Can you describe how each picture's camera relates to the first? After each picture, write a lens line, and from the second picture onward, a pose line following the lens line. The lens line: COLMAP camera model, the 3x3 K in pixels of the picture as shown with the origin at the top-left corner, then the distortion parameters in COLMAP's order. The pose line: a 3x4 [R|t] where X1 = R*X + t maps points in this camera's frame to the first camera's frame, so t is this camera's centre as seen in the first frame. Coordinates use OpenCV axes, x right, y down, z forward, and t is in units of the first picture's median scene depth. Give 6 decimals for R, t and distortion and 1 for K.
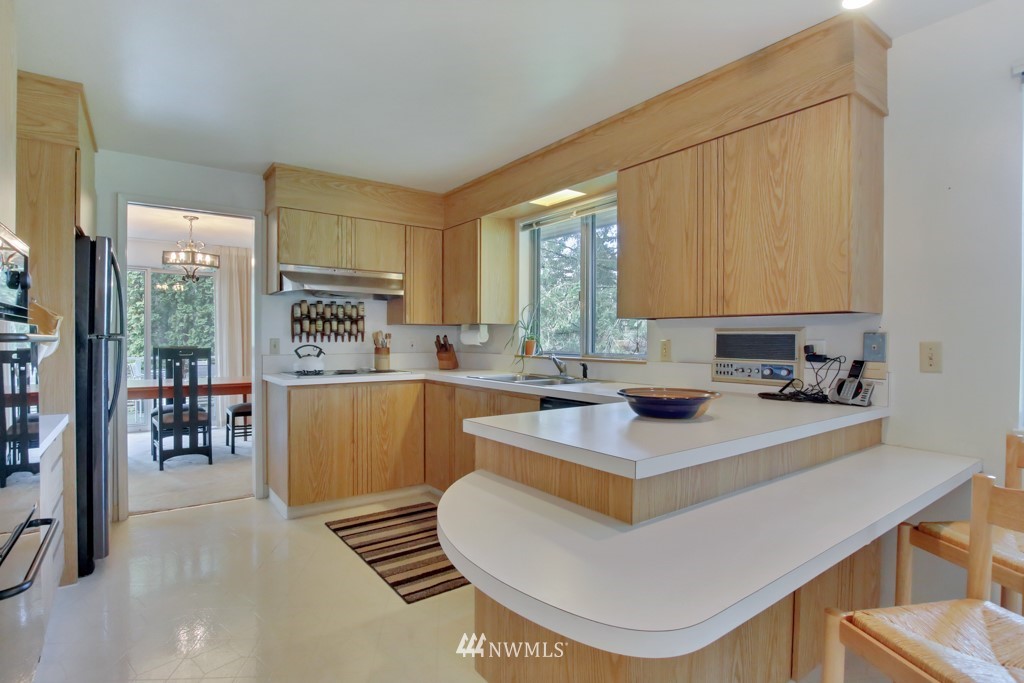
lens RADIAL K [[501.9, 0, 512.0], [0, 501.9, 341.5], [0, 0, 1]] dist [-0.001117, -0.000184]
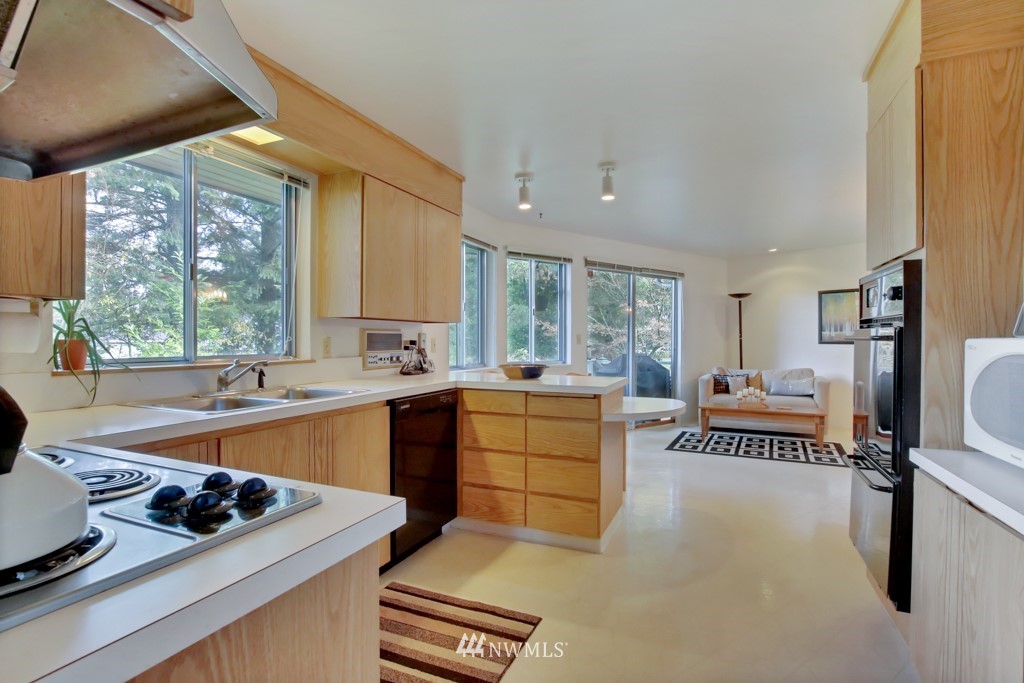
lens RADIAL K [[501.9, 0, 512.0], [0, 501.9, 341.5], [0, 0, 1]] dist [-0.001117, -0.000184]
pose [[-0.501235, -0.008674, 0.865268, -0.884557], [0.002087, 0.999935, 0.011233, -0.005590], [-0.865309, 0.007437, -0.501184, 1.349274]]
